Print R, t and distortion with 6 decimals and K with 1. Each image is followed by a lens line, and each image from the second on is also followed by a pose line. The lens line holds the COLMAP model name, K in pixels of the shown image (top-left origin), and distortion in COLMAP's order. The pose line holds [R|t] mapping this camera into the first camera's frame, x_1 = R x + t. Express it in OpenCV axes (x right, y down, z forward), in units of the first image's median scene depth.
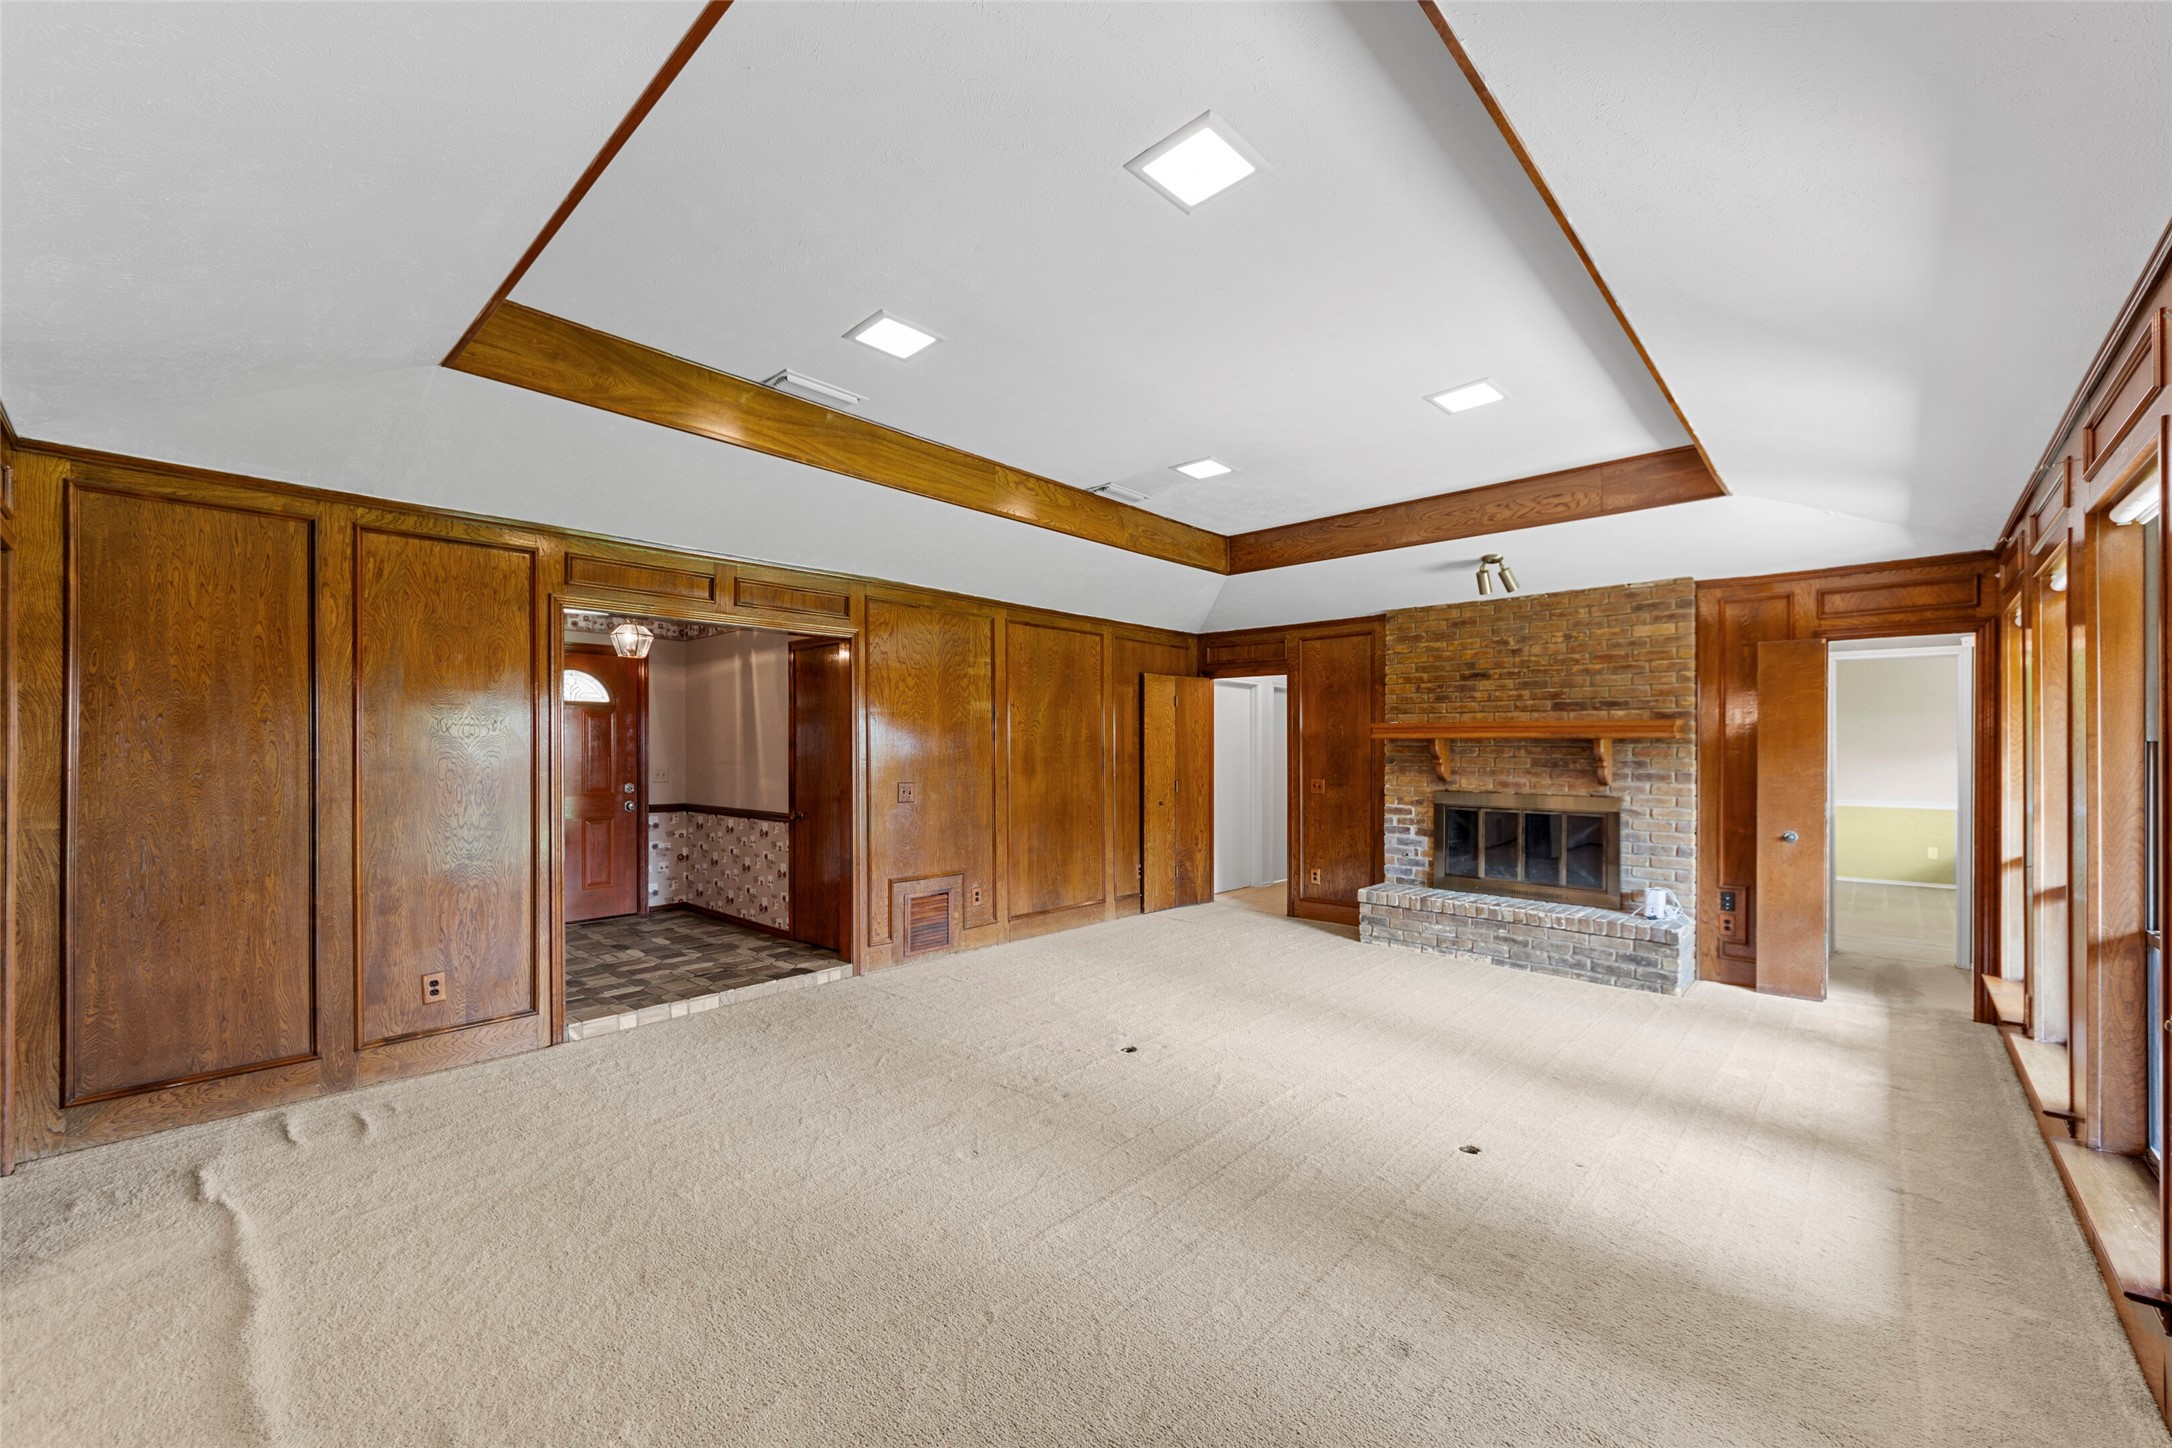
lens RADIAL K [[857.2, 0, 1087.5], [0, 857.2, 752.5], [0, 0, 1]] dist [0.017218, -0.014964]
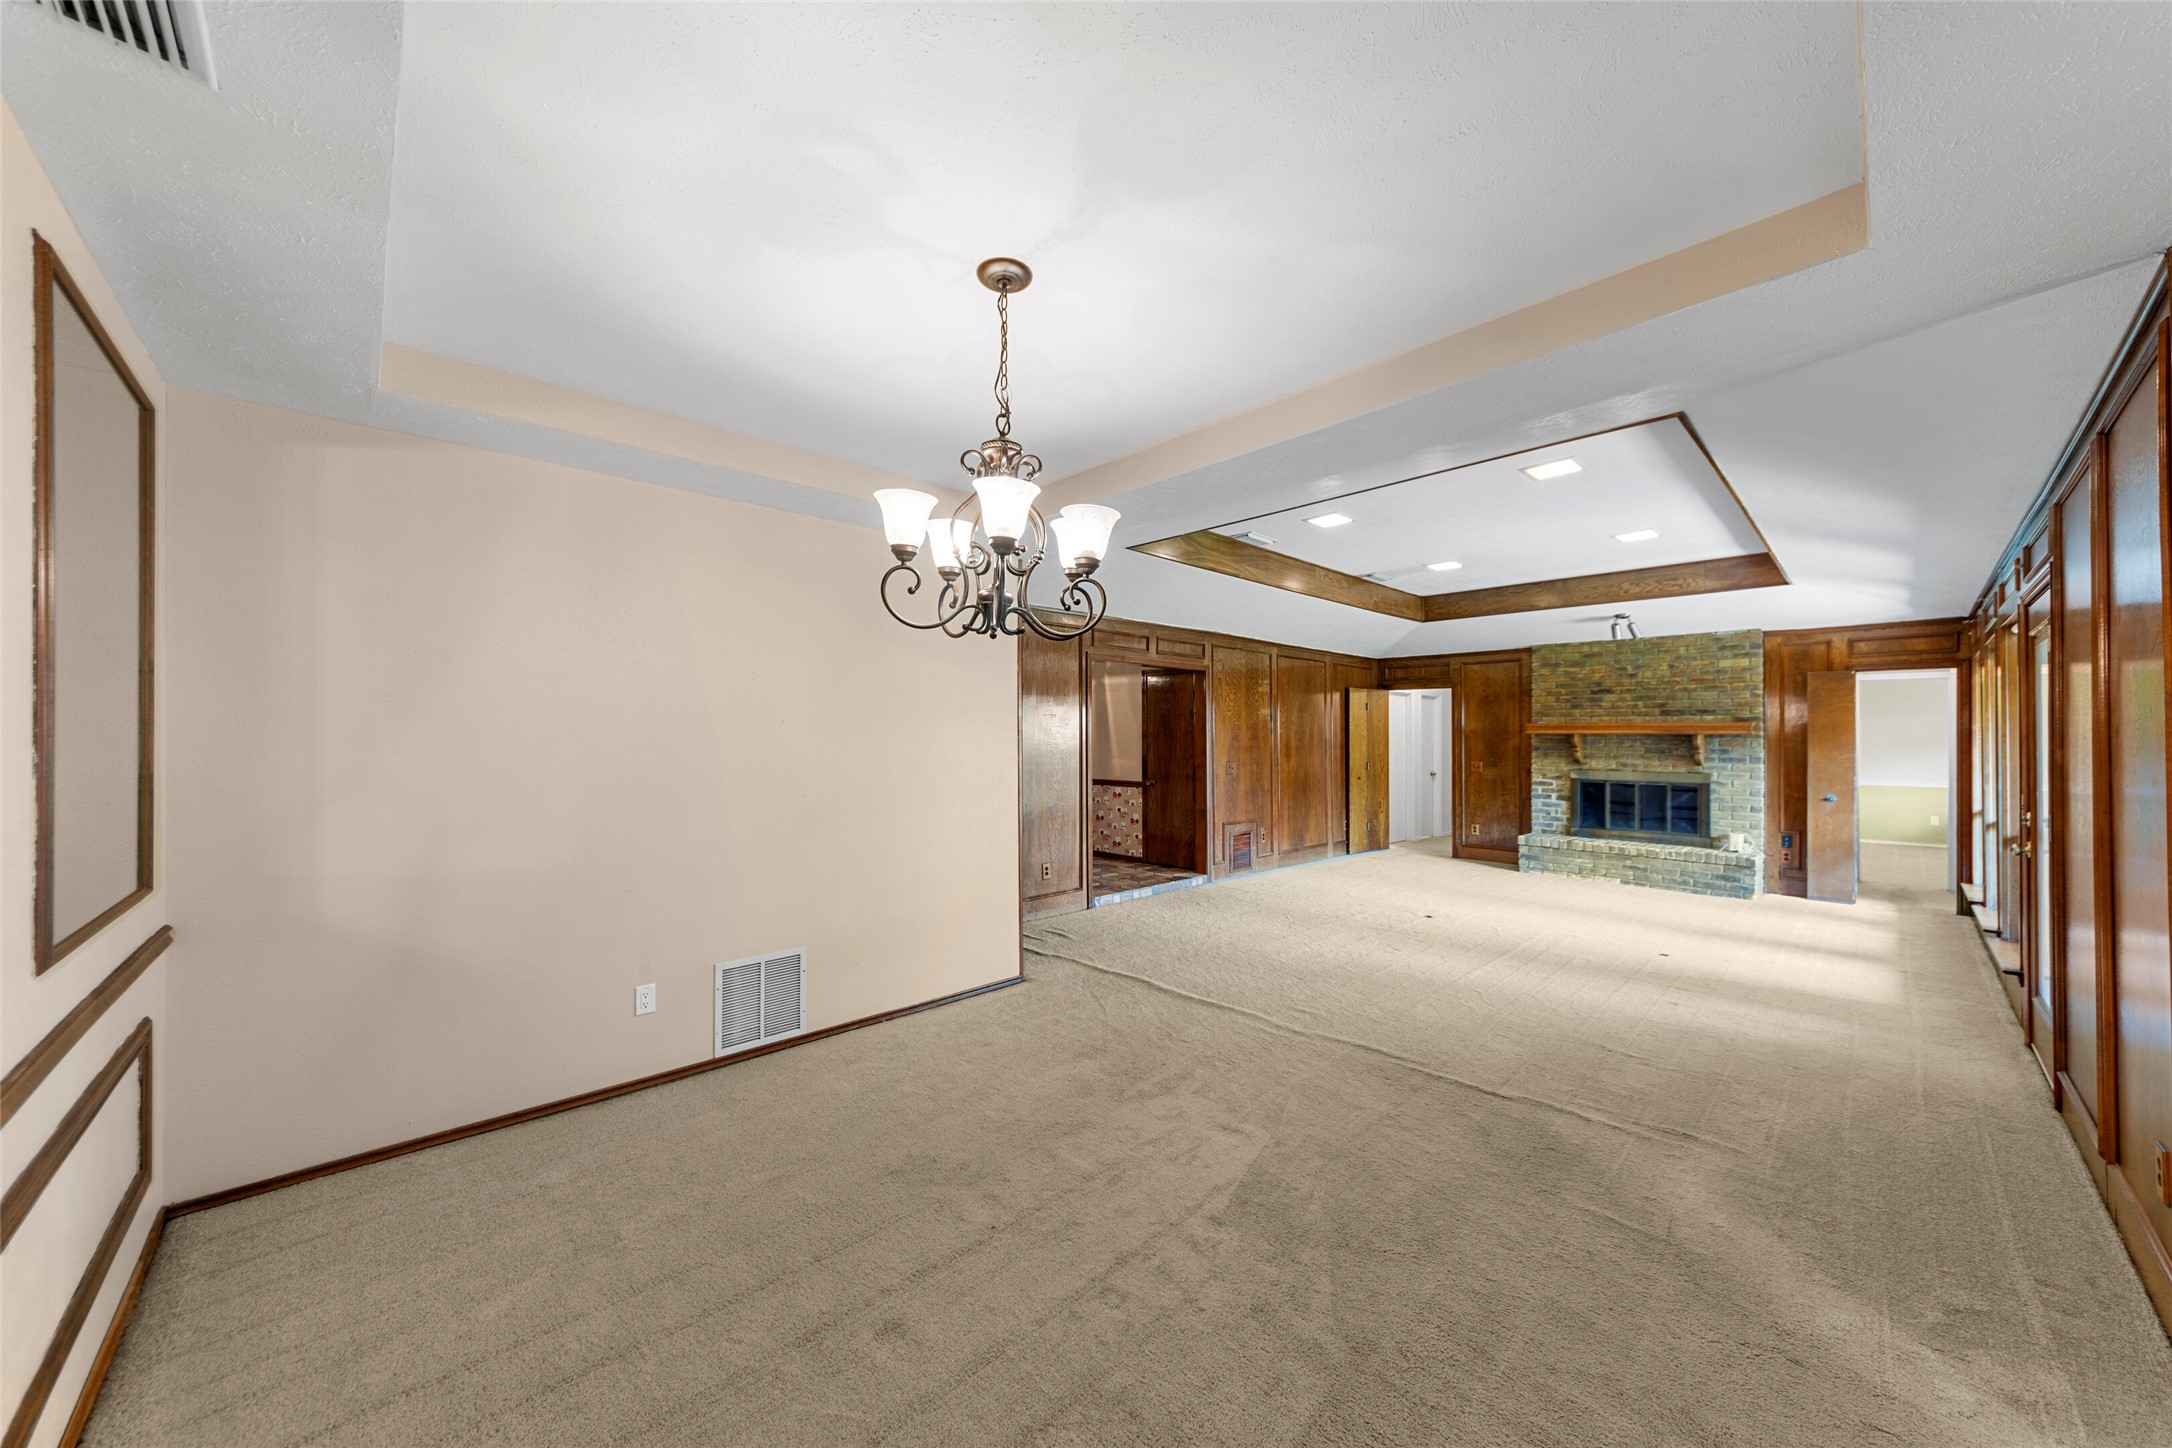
lens RADIAL K [[772.5, 0, 1079.5], [0, 772.5, 736.1], [0, 0, 1]] dist [-0.000064, -0.004372]
pose [[0.997693, 0.002422, -0.067838, -0.376853], [-0.002971, 0.999964, -0.007994, 0.000902], [0.067816, 0.008177, 0.997664, -0.406253]]
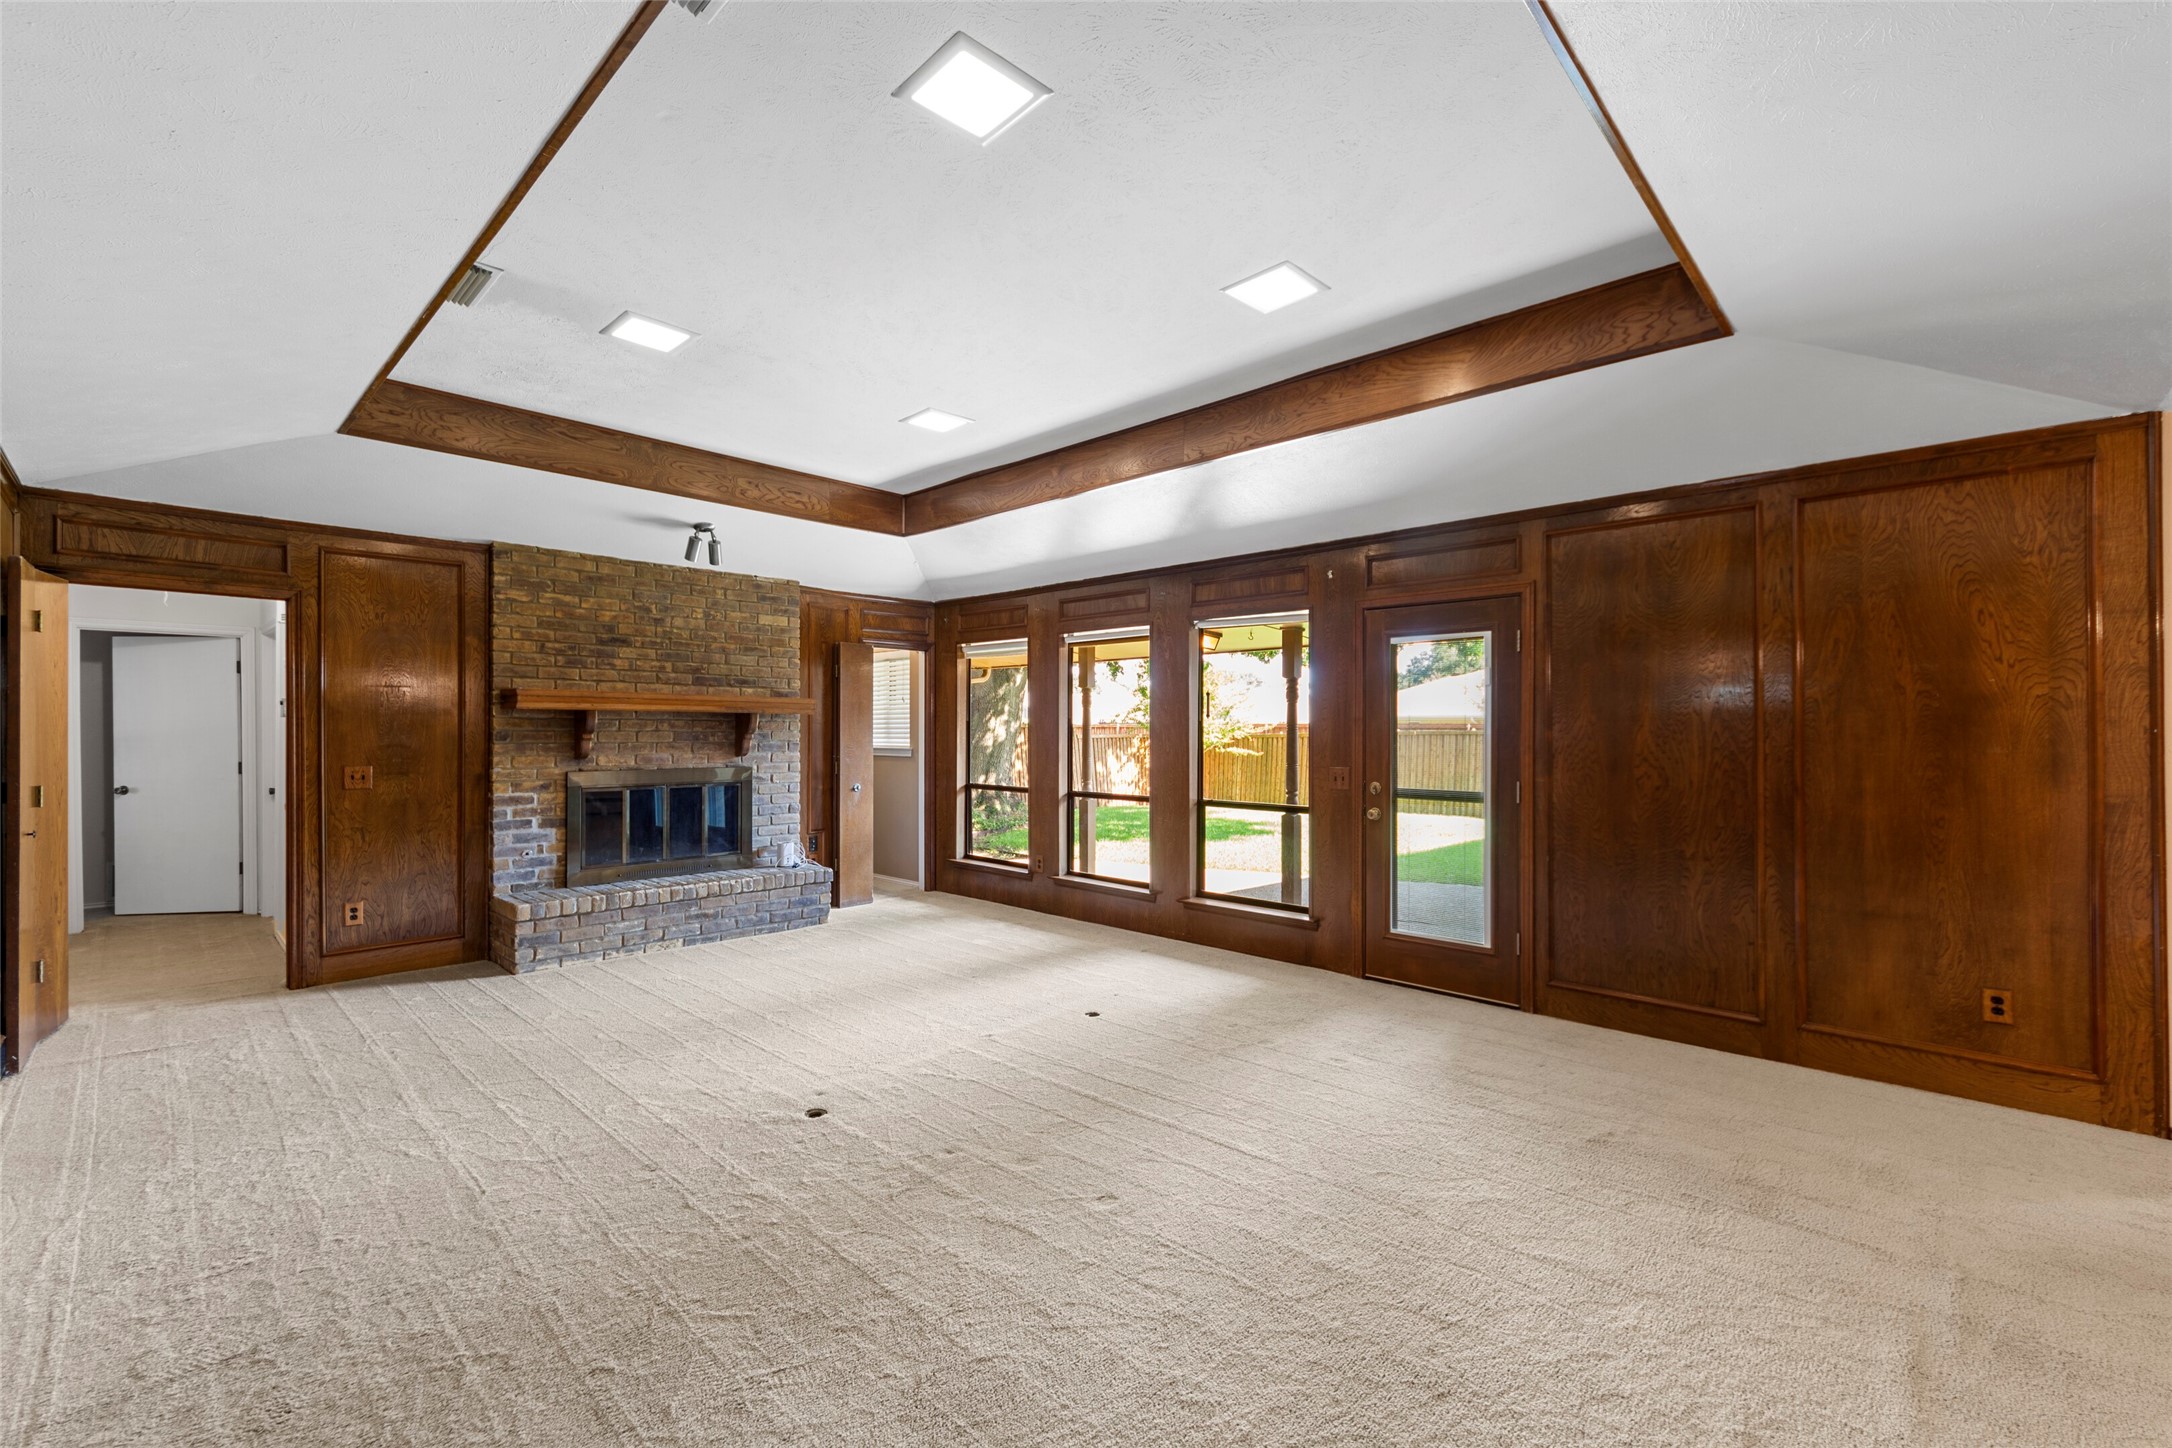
lens RADIAL K [[909.6, 0, 1100.3], [0, 909.6, 727.0], [0, 0, 1]] dist [0.000109, -0.000116]
pose [[0.007982, -0.000806, 0.999968, -0.532410], [0.002112, 0.999997, 0.000789, 0.001228], [-0.999966, 0.002105, 0.007984, 0.517829]]
